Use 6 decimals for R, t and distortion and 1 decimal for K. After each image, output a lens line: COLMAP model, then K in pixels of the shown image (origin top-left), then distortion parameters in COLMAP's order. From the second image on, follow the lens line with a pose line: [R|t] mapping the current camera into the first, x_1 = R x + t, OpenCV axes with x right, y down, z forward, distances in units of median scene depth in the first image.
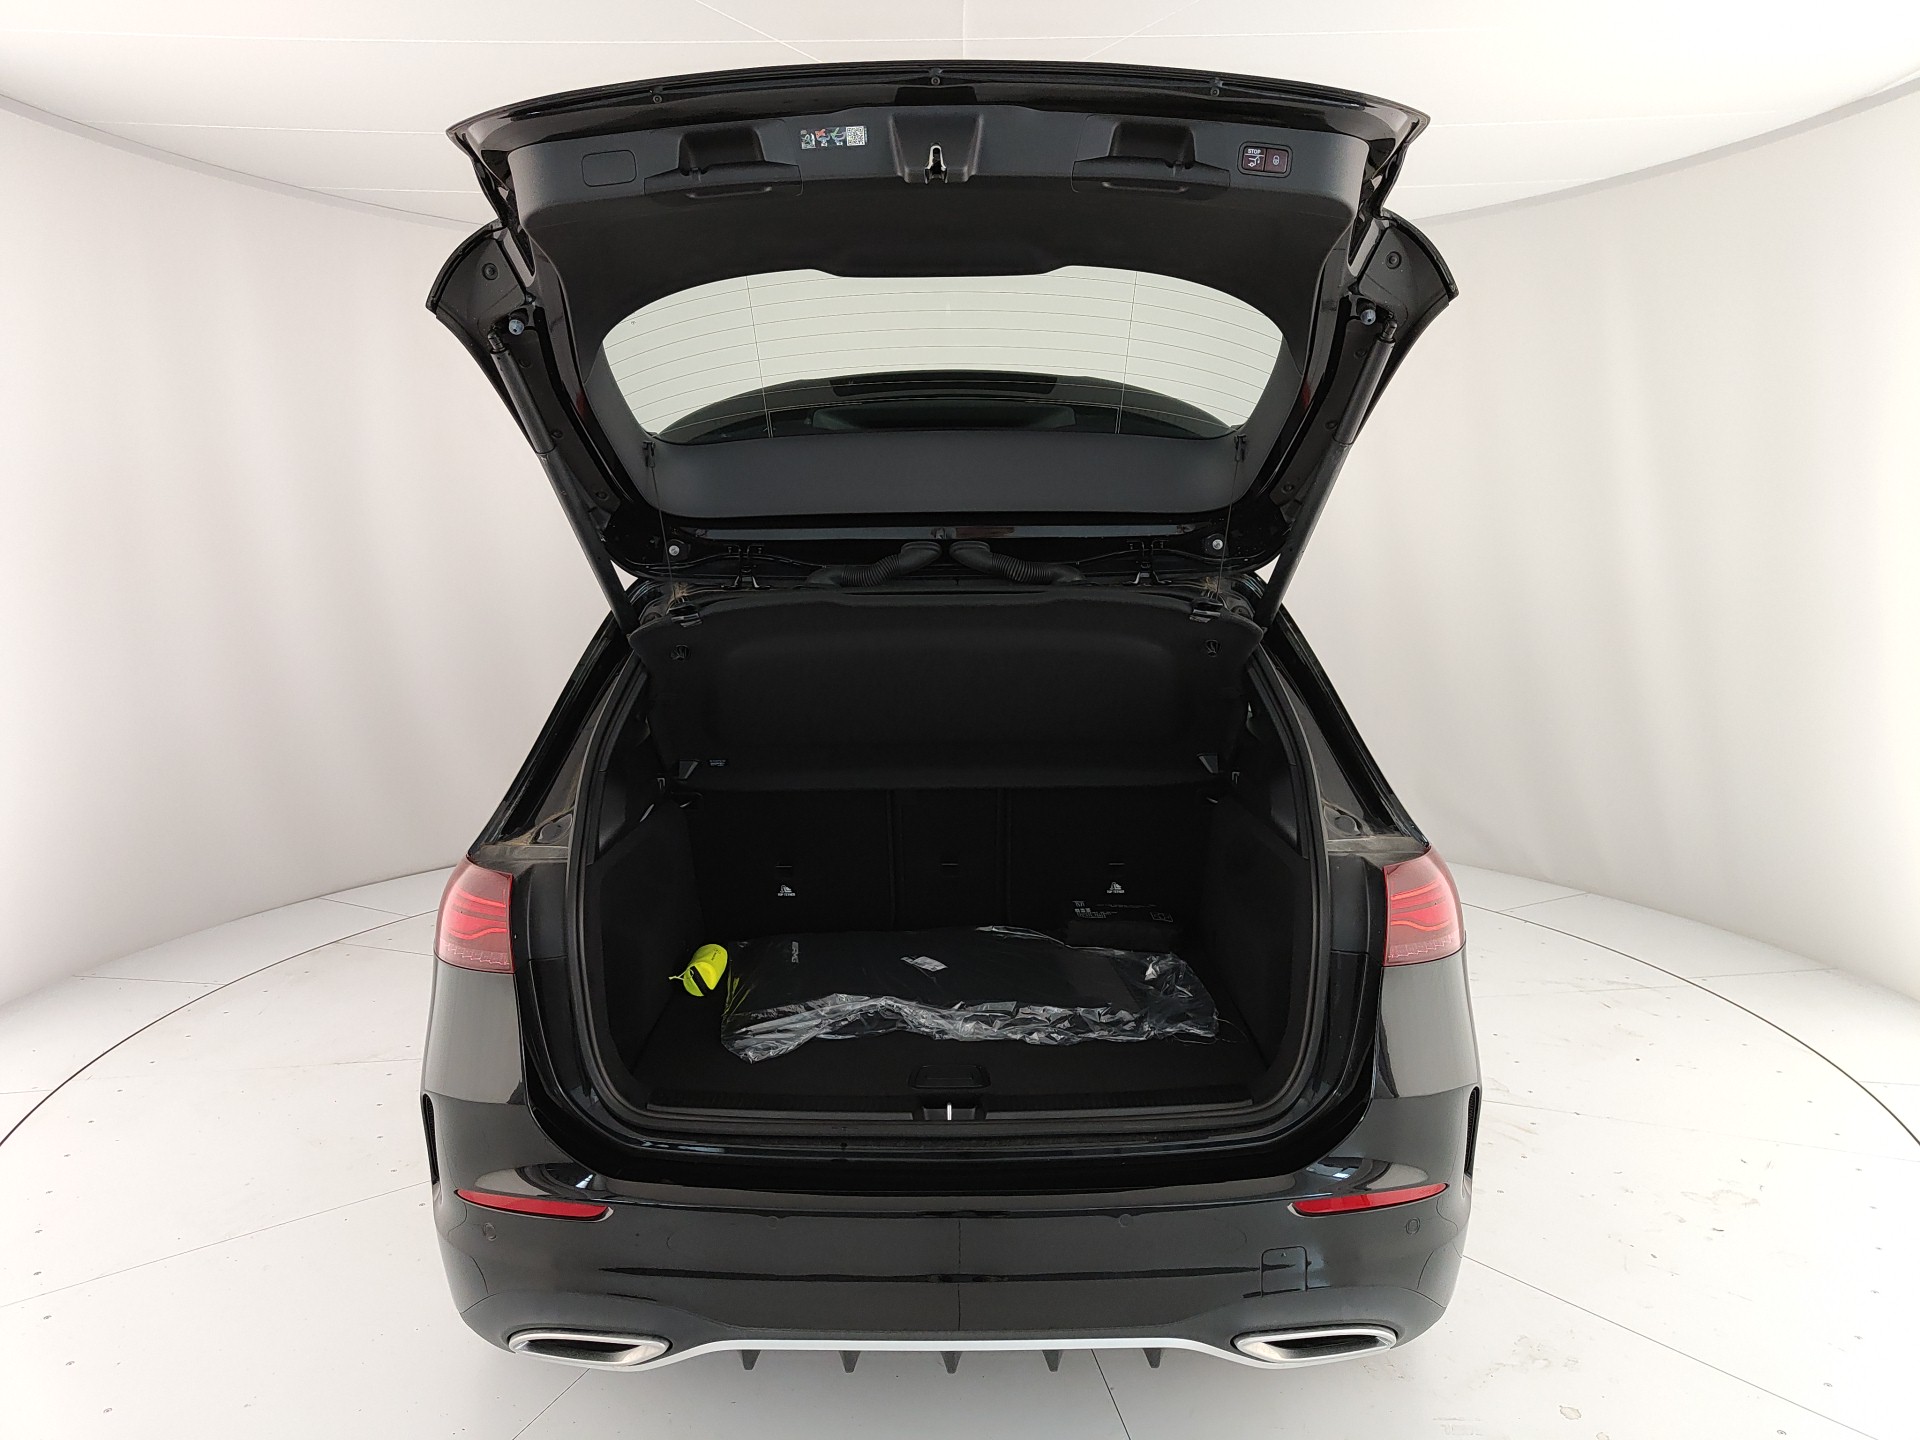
lens RADIAL K [[1366.4, 0, 963.0], [0, 1366.4, 717.4], [0, 0, 1]] dist [0.011239, -0.022929]
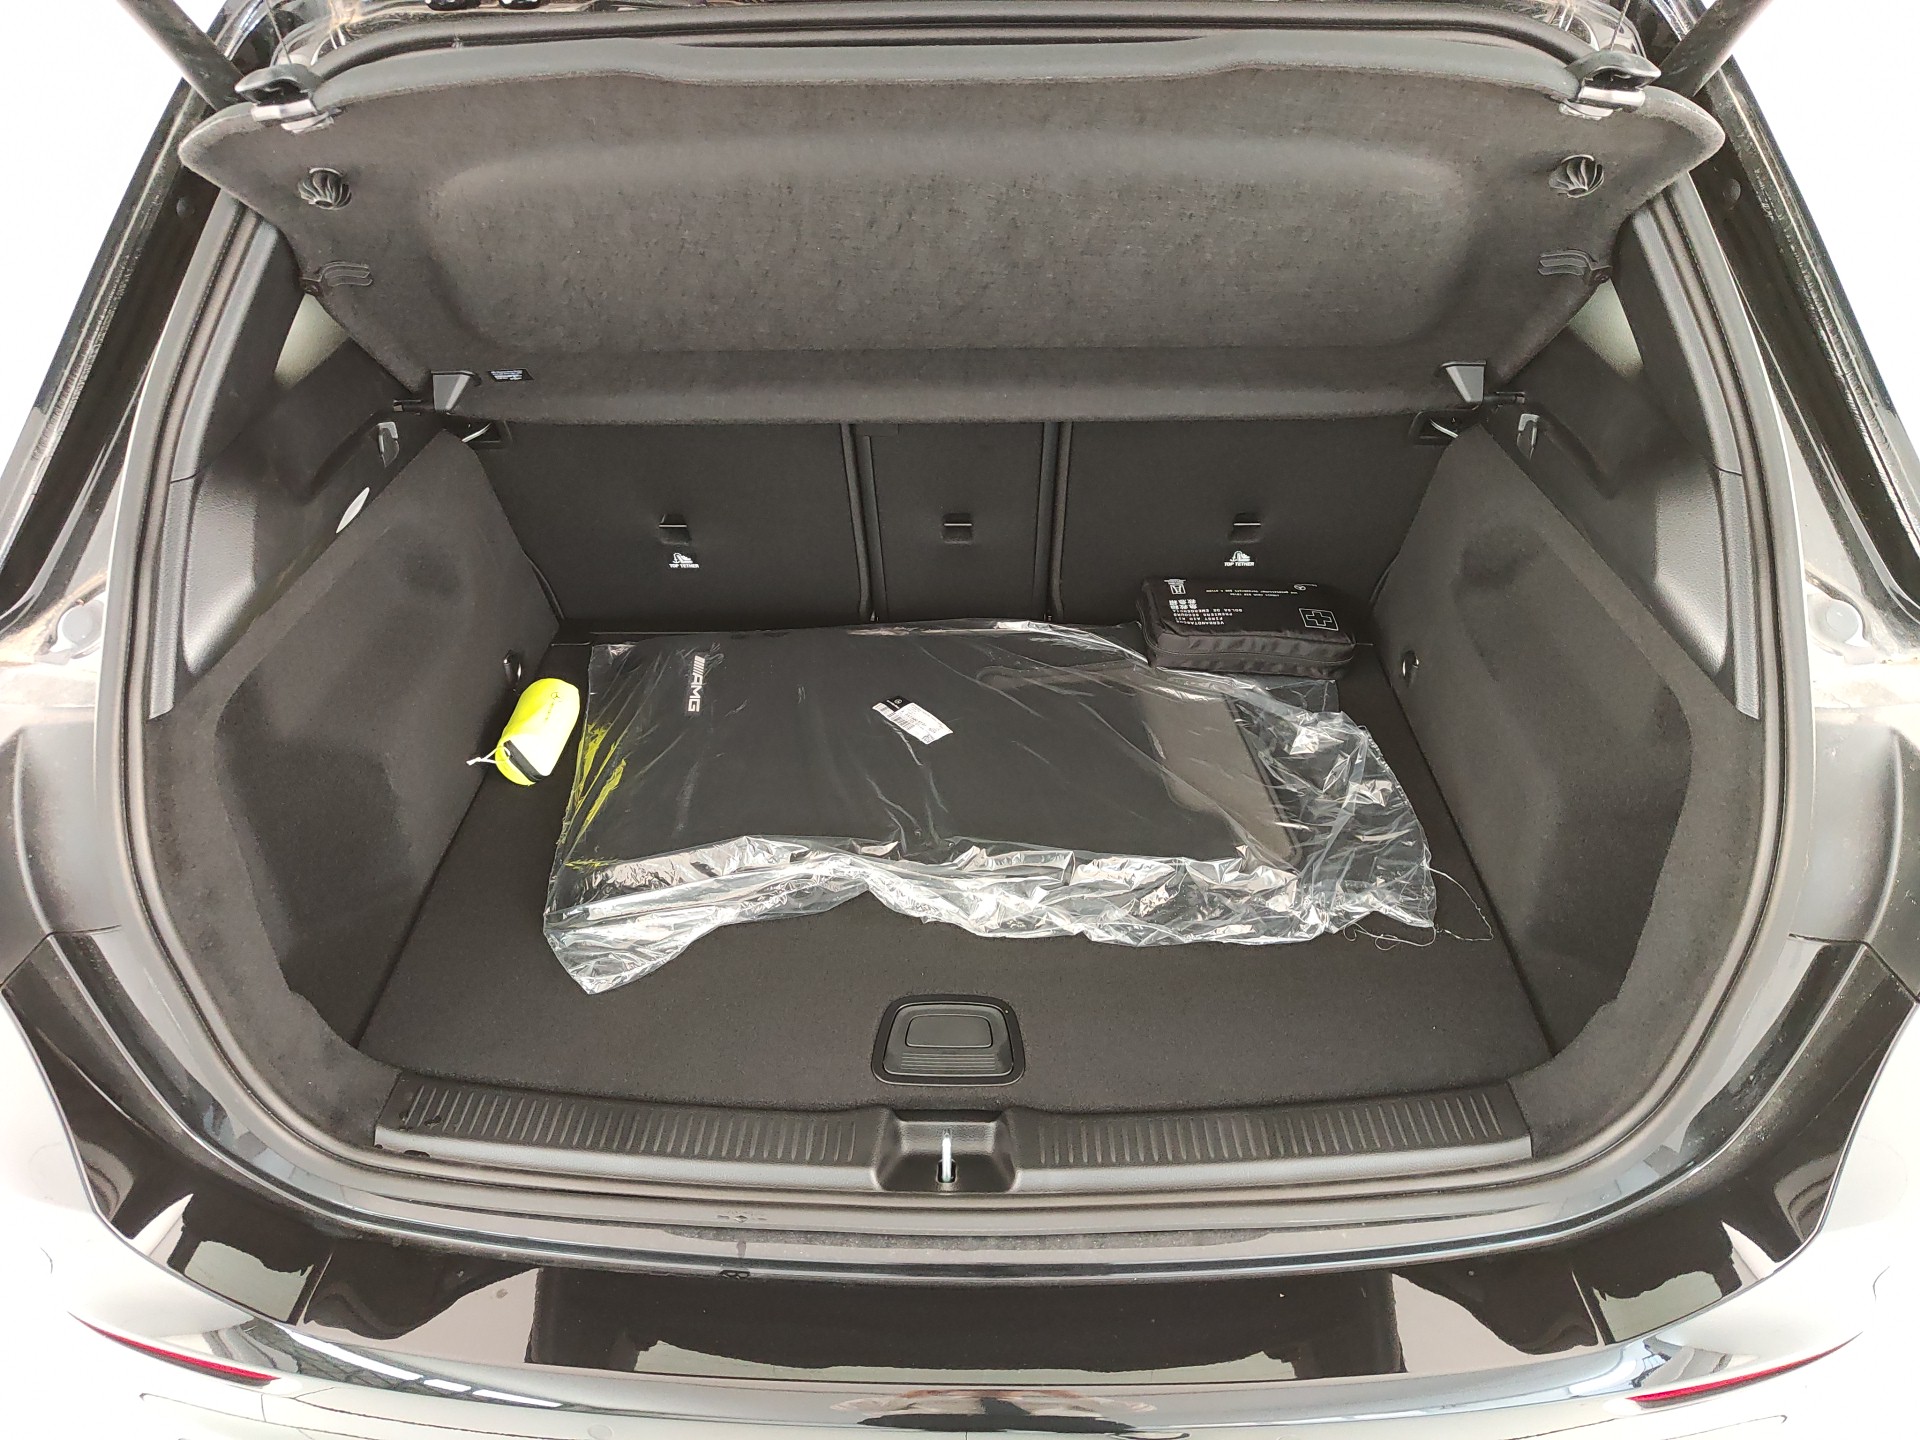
lens RADIAL K [[1366.4, 0, 944.0], [0, 1366.4, 727.1], [0, 0, 1]] dist [0.011239, -0.022929]
pose [[0.999582, 0.009944, -0.027141, 0.001555], [0.002705, 0.902648, 0.430372, -0.070841], [0.028778, -0.430265, 0.902244, 0.488928]]
